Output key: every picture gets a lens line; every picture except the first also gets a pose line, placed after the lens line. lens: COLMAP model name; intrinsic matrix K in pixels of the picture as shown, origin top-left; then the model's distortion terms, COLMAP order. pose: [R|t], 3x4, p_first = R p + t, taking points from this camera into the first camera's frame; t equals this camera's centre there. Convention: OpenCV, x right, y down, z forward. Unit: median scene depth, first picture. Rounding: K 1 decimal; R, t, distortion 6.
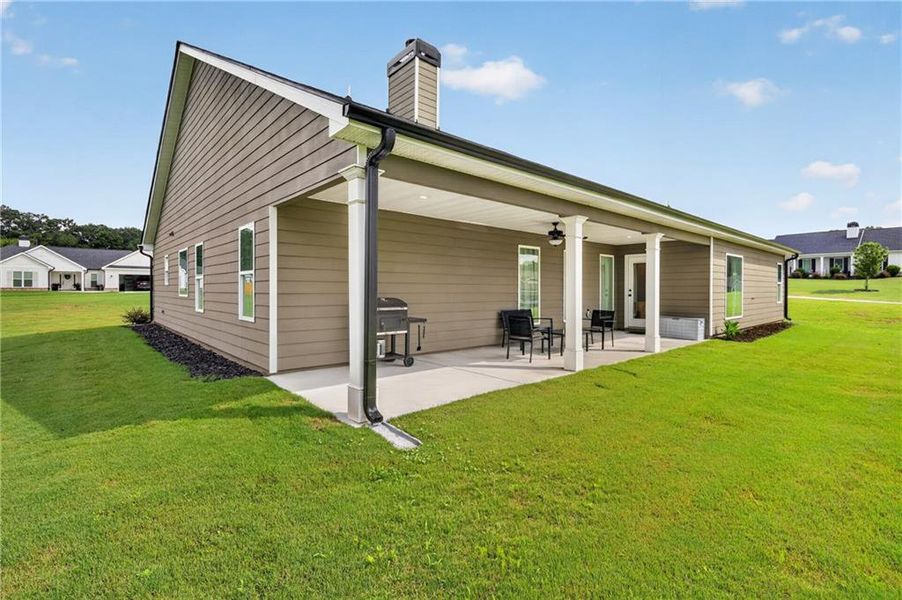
lens RADIAL K [[418.9, 0, 454.4], [0, 418.9, 293.2], [0, 0, 1]] dist [0.005052, -0.000327]
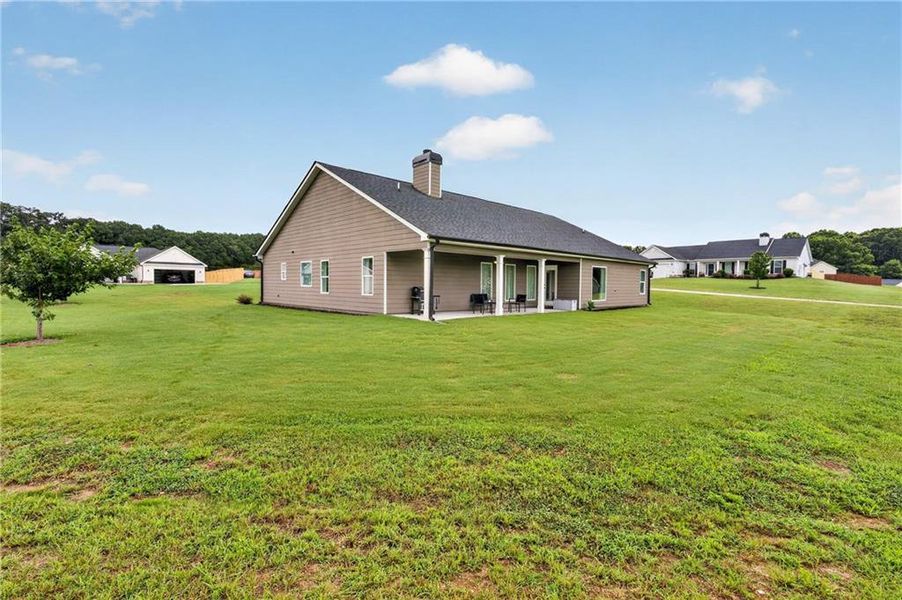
lens RADIAL K [[418.9, 0, 454.4], [0, 418.9, 293.2], [0, 0, 1]] dist [0.005052, -0.000327]
pose [[0.999046, 0.007451, 0.043029, -0.012874], [-0.007907, 0.999914, 0.010434, 0.002792], [-0.042948, -0.010764, 0.999019, -0.207023]]
